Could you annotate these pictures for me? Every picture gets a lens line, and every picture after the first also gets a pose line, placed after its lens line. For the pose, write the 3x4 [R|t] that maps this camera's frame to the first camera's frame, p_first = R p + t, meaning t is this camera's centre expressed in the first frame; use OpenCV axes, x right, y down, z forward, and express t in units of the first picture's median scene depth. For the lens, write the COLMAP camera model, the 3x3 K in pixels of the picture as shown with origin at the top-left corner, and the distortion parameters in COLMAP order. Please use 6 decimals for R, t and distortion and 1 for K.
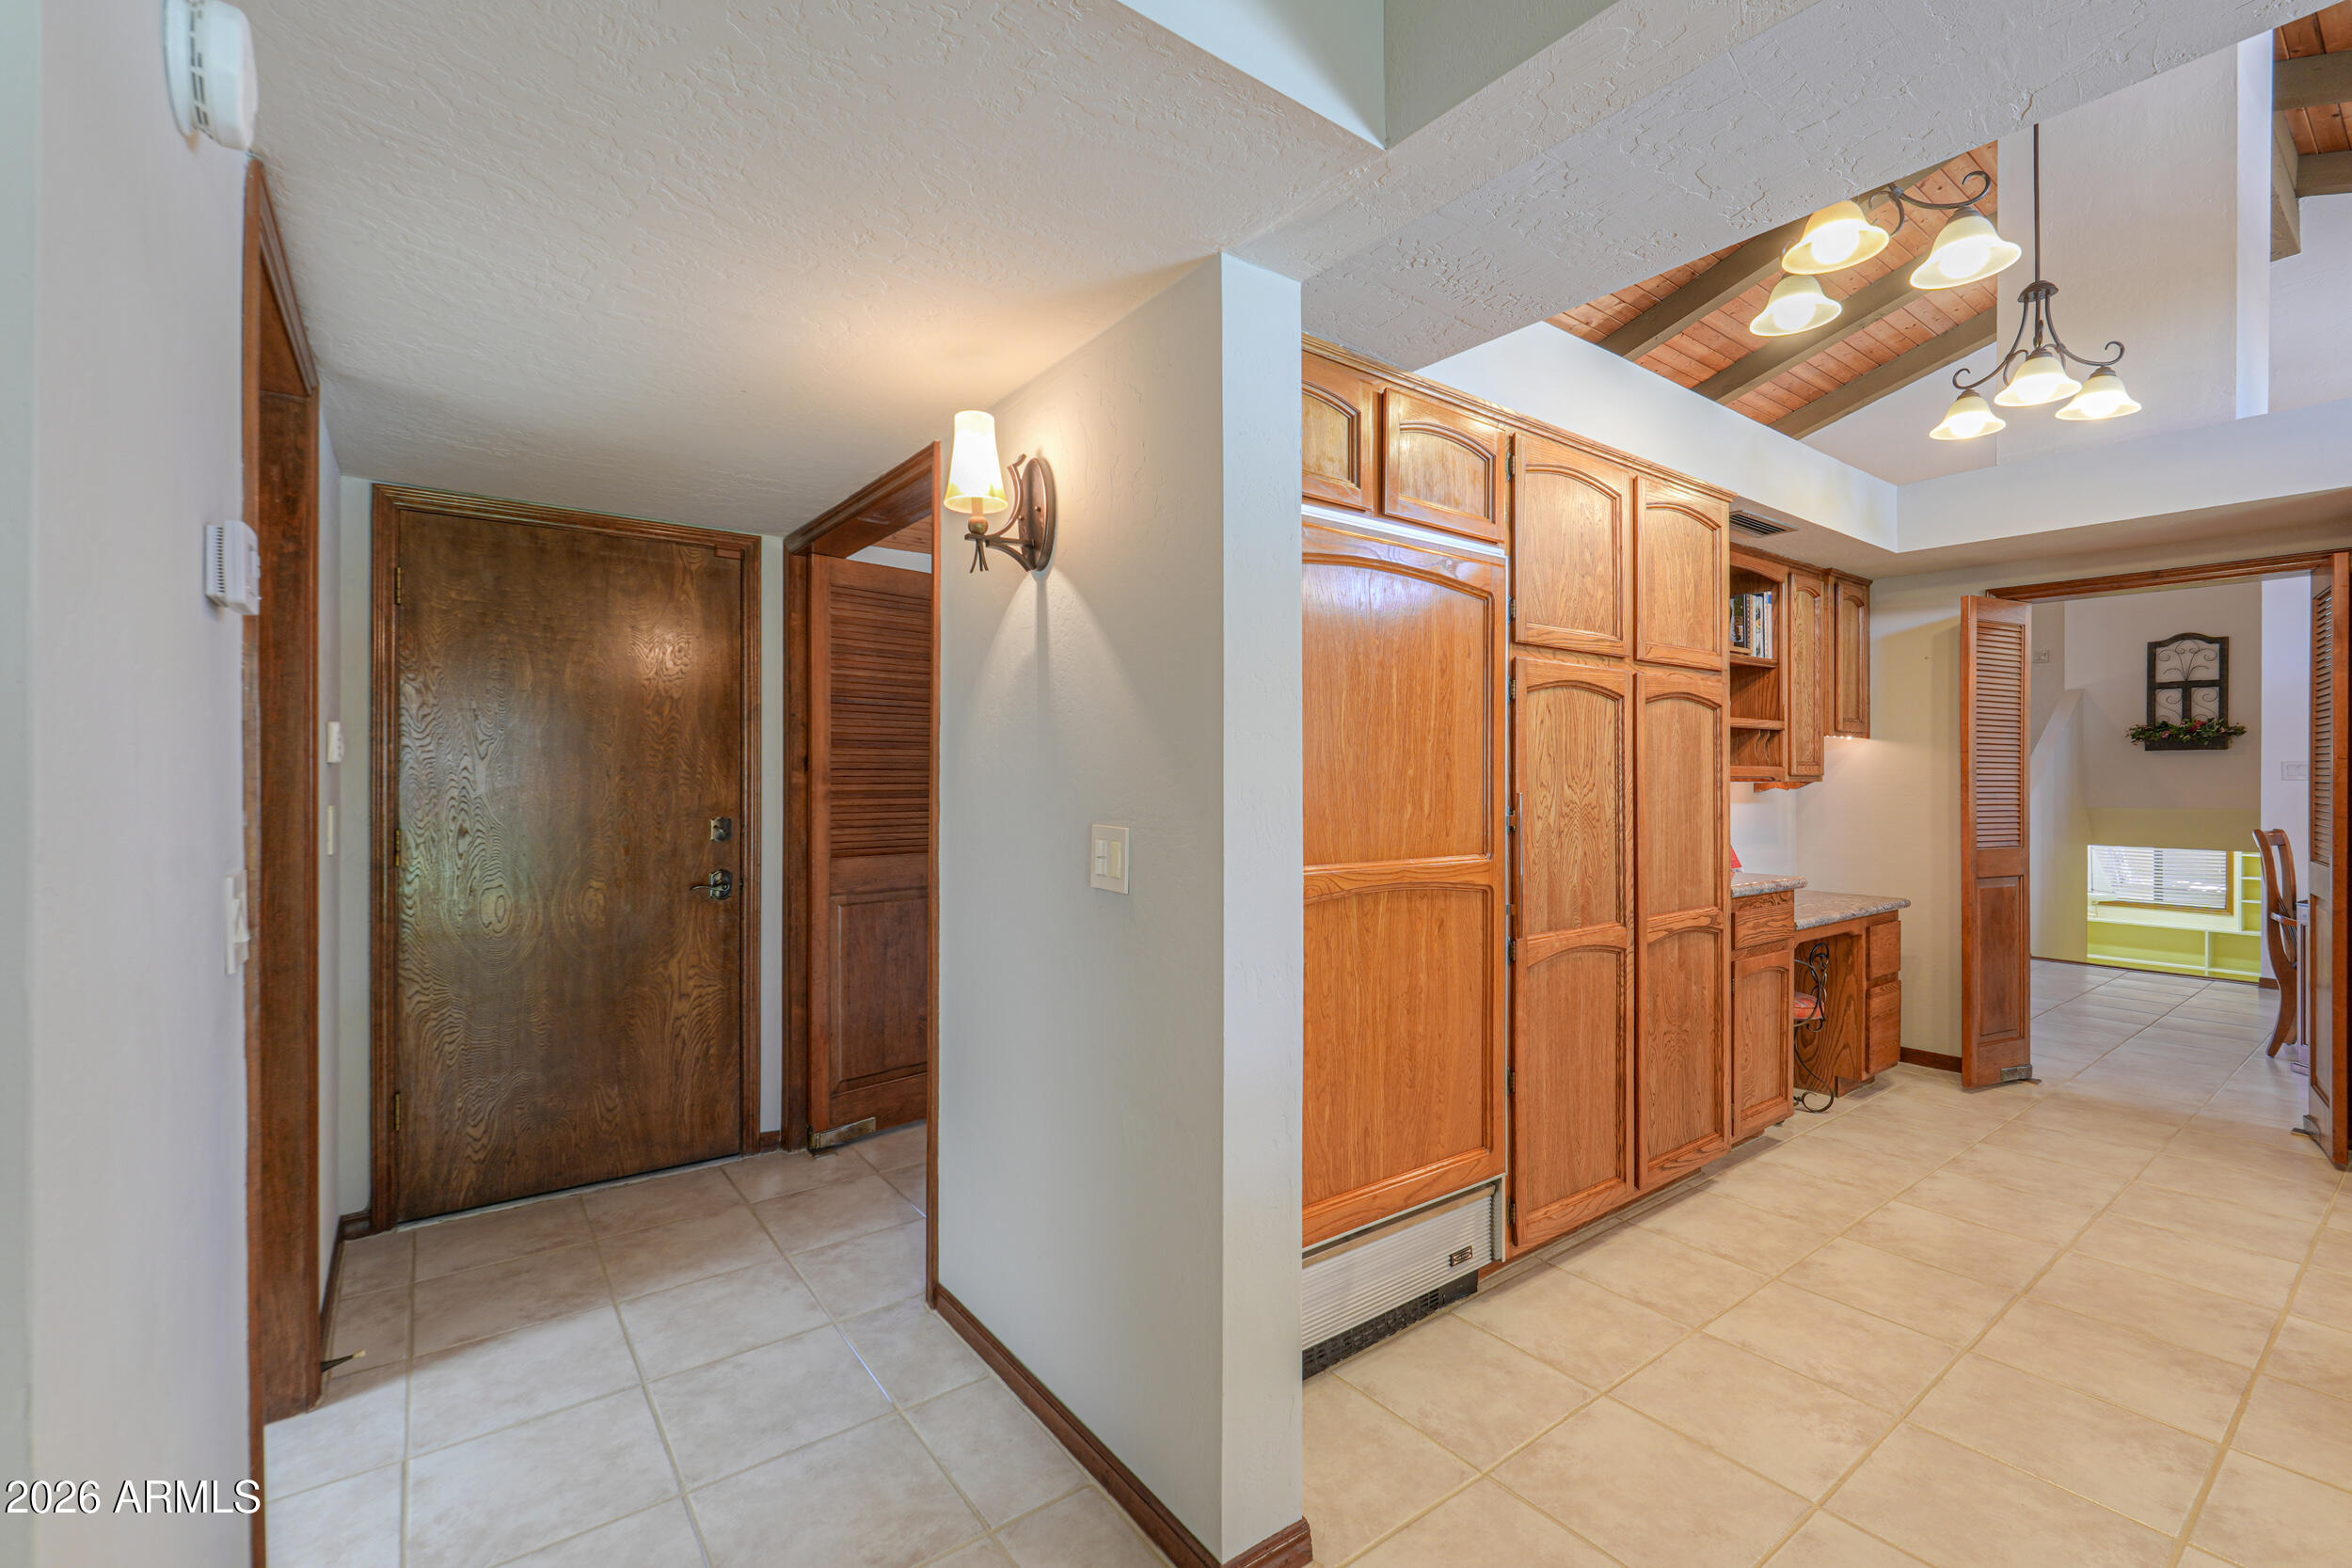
lens RADIAL K [[989.7, 0, 1180.2], [0, 989.7, 768.0], [0, 0, 1]] dist [0.003372, -0.000678]
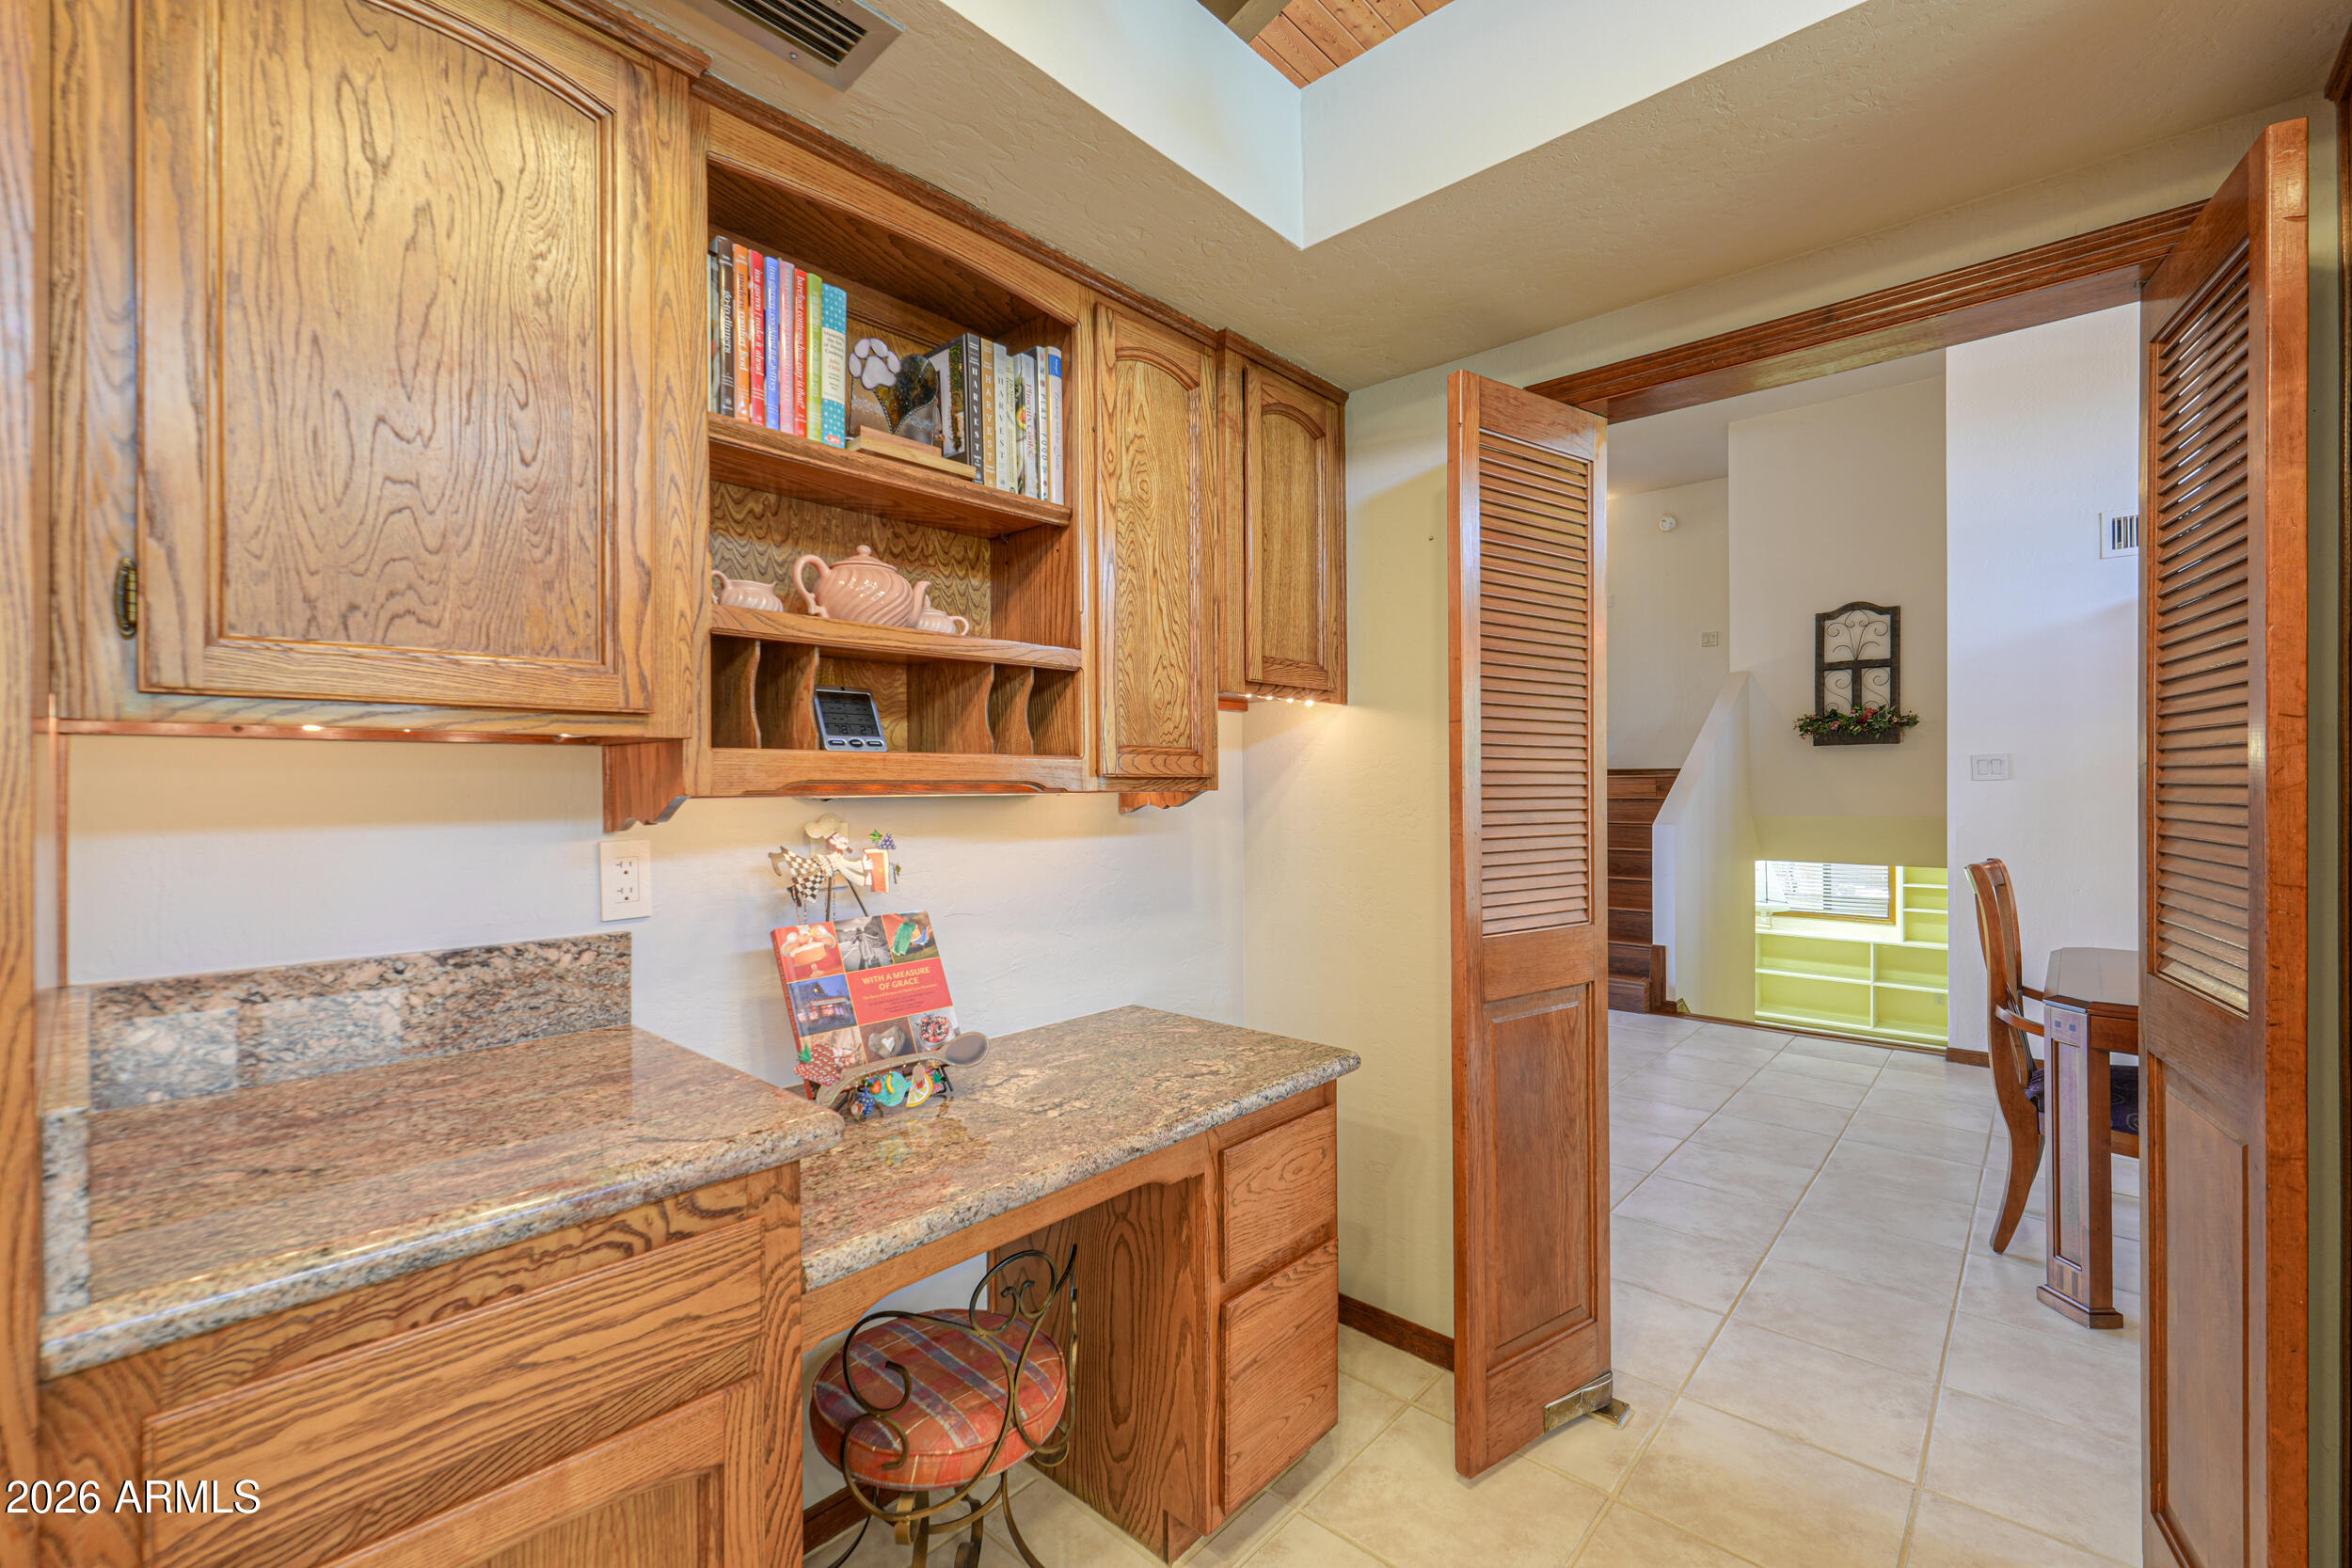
lens RADIAL K [[989.7, 0, 1171.9], [0, 989.7, 783.3], [0, 0, 1]] dist [0.003372, -0.000678]
pose [[0.981097, -0.010213, 0.193247, 0.310200], [0.009539, 0.999945, 0.004421, 0.004669], [-0.193281, -0.002494, 0.981140, 0.316013]]
